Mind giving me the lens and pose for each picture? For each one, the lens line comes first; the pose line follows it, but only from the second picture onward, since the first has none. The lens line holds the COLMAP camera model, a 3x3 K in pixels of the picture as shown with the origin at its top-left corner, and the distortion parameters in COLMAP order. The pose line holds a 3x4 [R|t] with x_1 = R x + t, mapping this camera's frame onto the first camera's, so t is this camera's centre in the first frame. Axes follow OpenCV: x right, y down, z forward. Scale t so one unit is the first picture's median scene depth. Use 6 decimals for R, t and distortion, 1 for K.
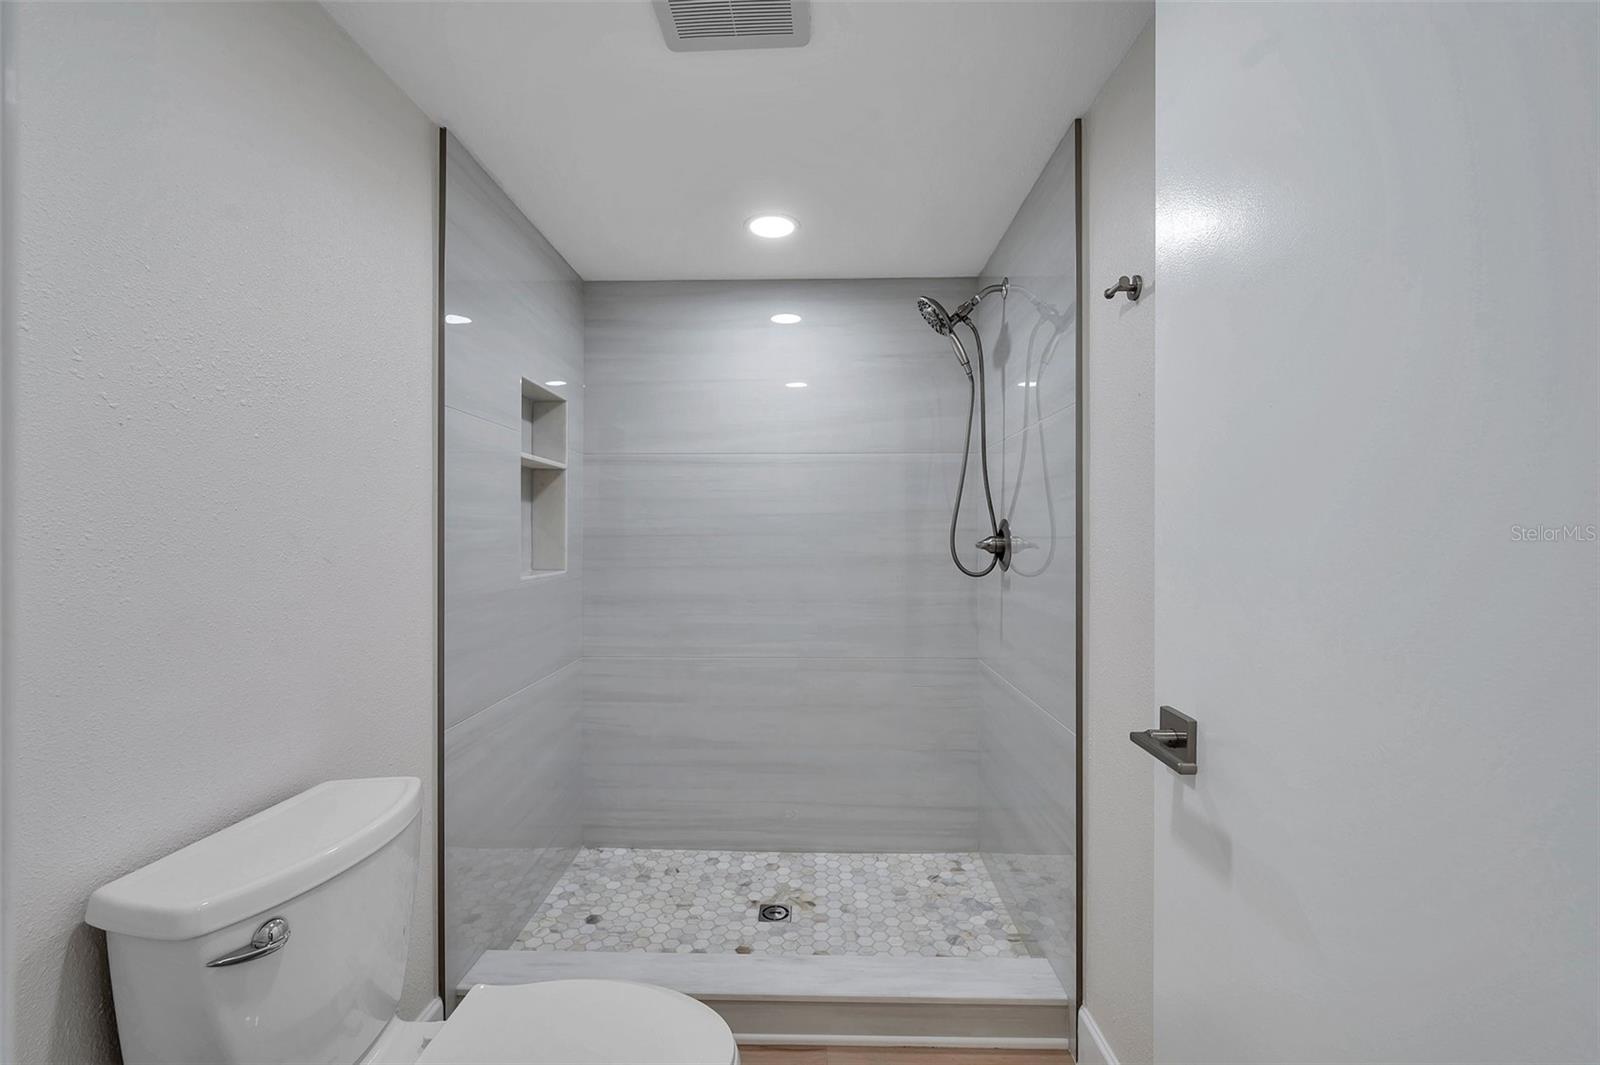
lens RADIAL K [[656.4, 0, 808.0], [0, 656.4, 535.5], [0, 0, 1]] dist [0.002072, -0.000626]
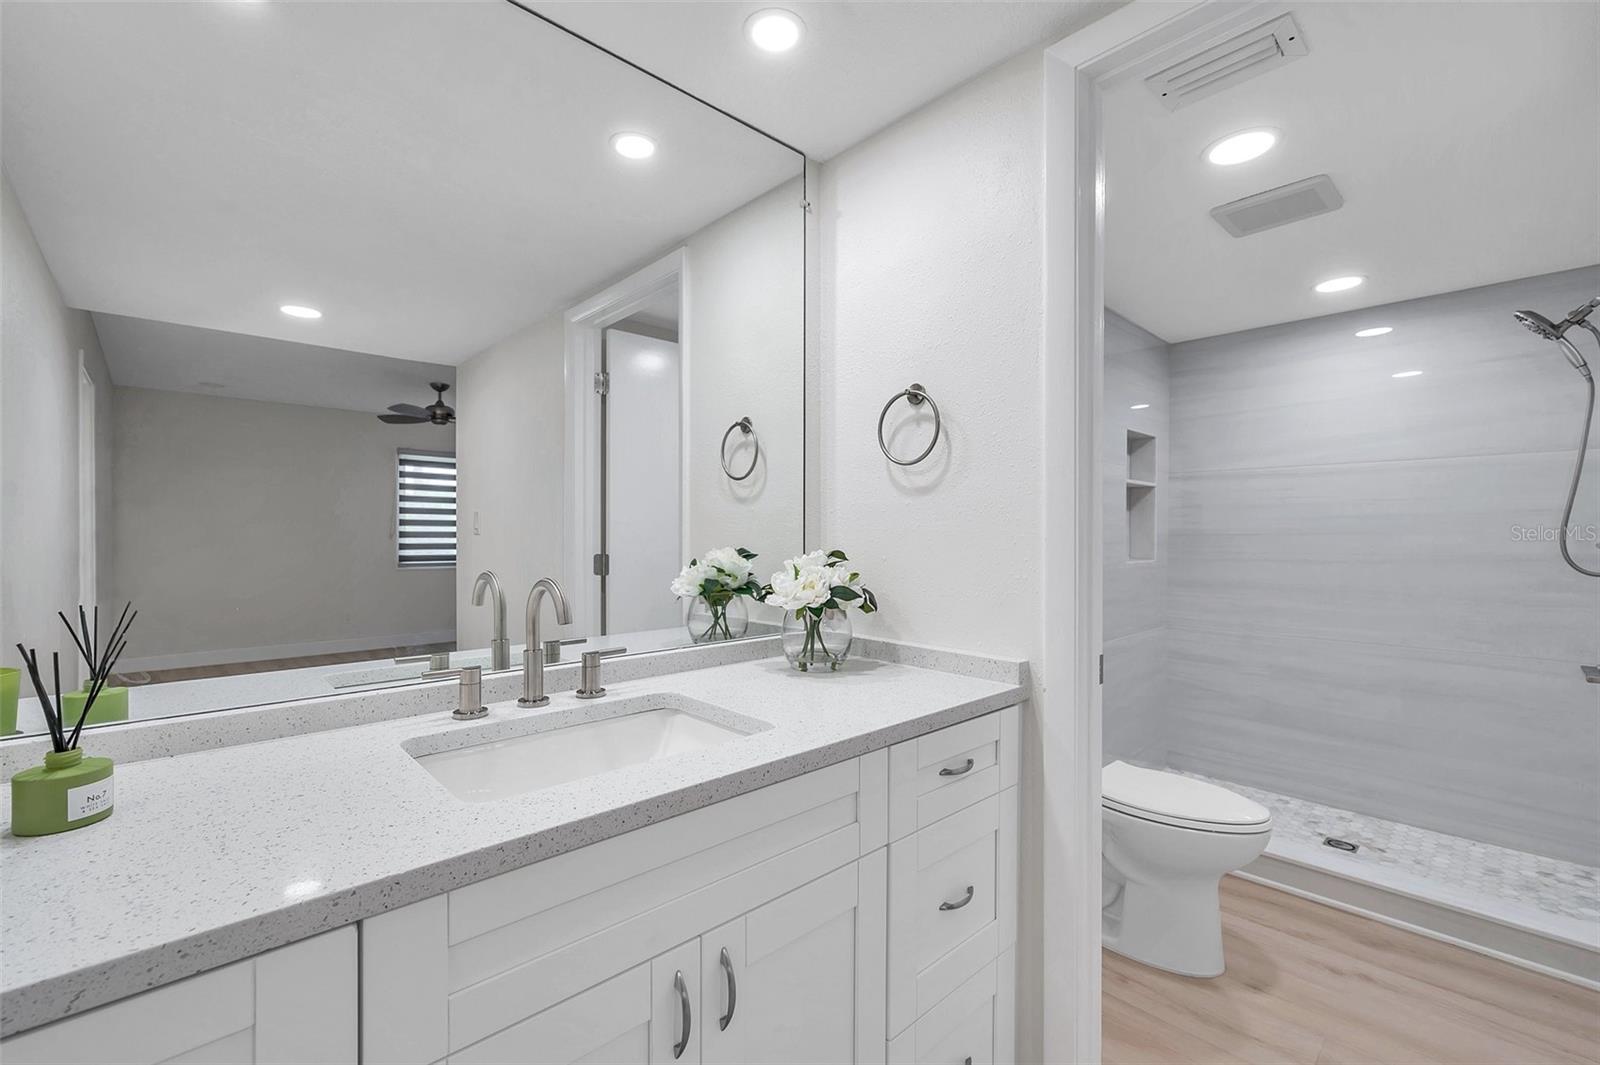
lens RADIAL K [[656.4, 0, 808.0], [0, 656.4, 535.5], [0, 0, 1]] dist [0.002072, -0.000626]
pose [[0.687336, 0.003483, -0.726332, 0.138250], [-0.004865, 0.999988, 0.000191, 0.005128], [0.726324, 0.003402, 0.687344, -0.500150]]
